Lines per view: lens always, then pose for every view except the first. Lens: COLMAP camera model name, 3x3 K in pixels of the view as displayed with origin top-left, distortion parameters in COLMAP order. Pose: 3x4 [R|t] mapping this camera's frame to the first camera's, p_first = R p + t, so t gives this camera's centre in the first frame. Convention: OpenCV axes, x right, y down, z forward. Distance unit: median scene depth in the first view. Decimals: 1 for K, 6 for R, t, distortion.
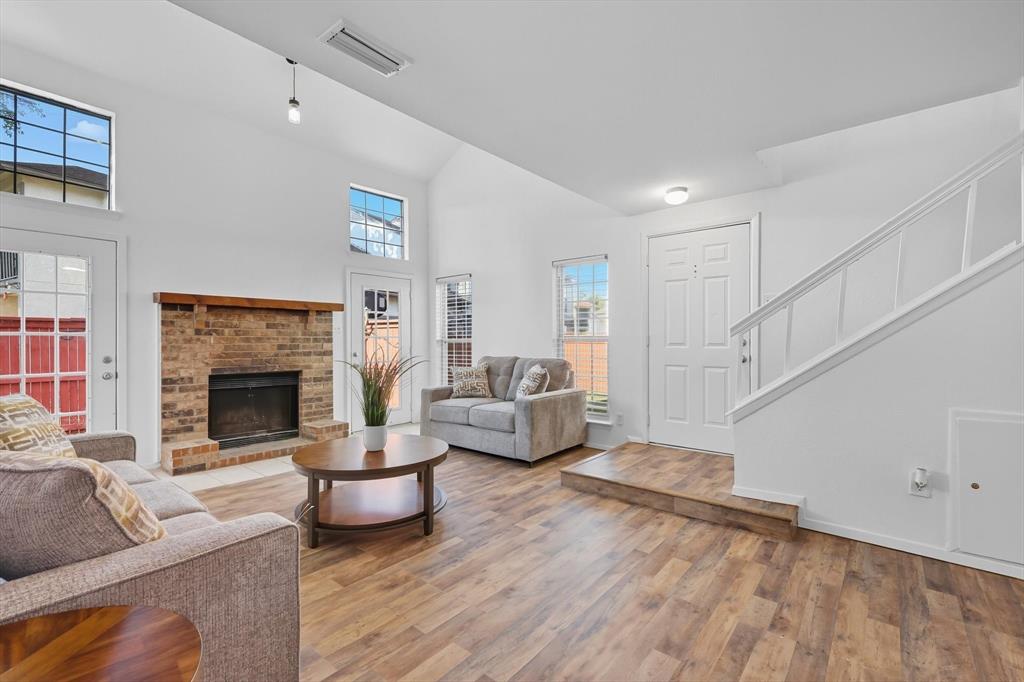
lens RADIAL K [[452.5, 0, 514.2], [0, 452.5, 342.1], [0, 0, 1]] dist [0.002345, 0.000643]
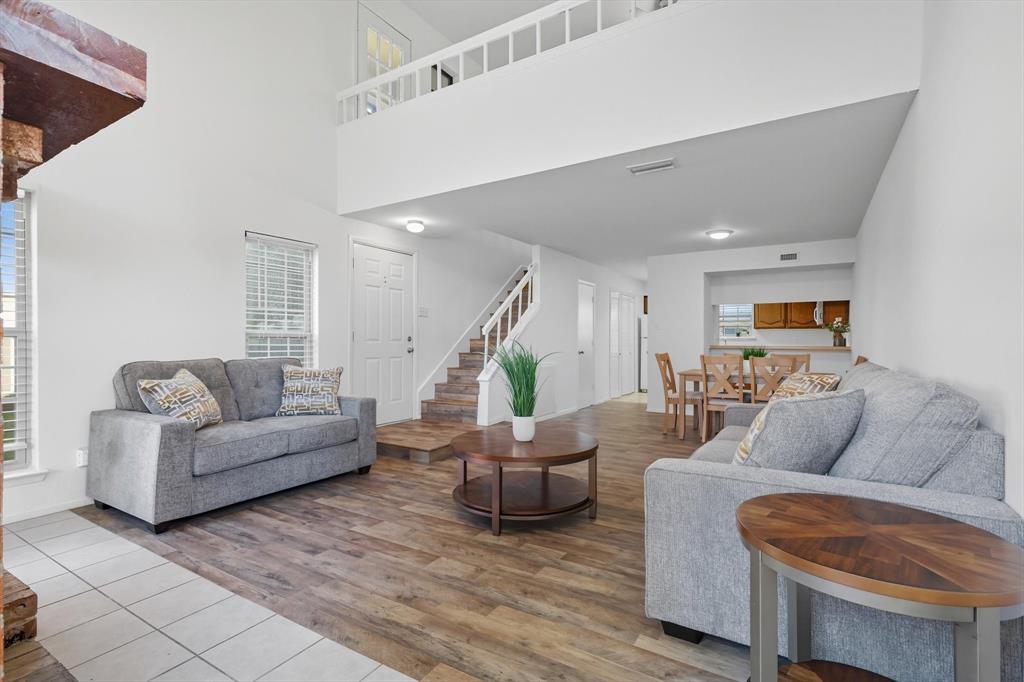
lens RADIAL K [[481.9, 0, 514.5], [0, 481.9, 339.9], [0, 0, 1]] dist [0.001859, 0.000908]
pose [[-0.142057, 0.007198, 0.989832, -0.902936], [0.007003, 0.999956, -0.006267, 0.014684], [-0.989834, 0.006041, -0.142101, 0.775374]]
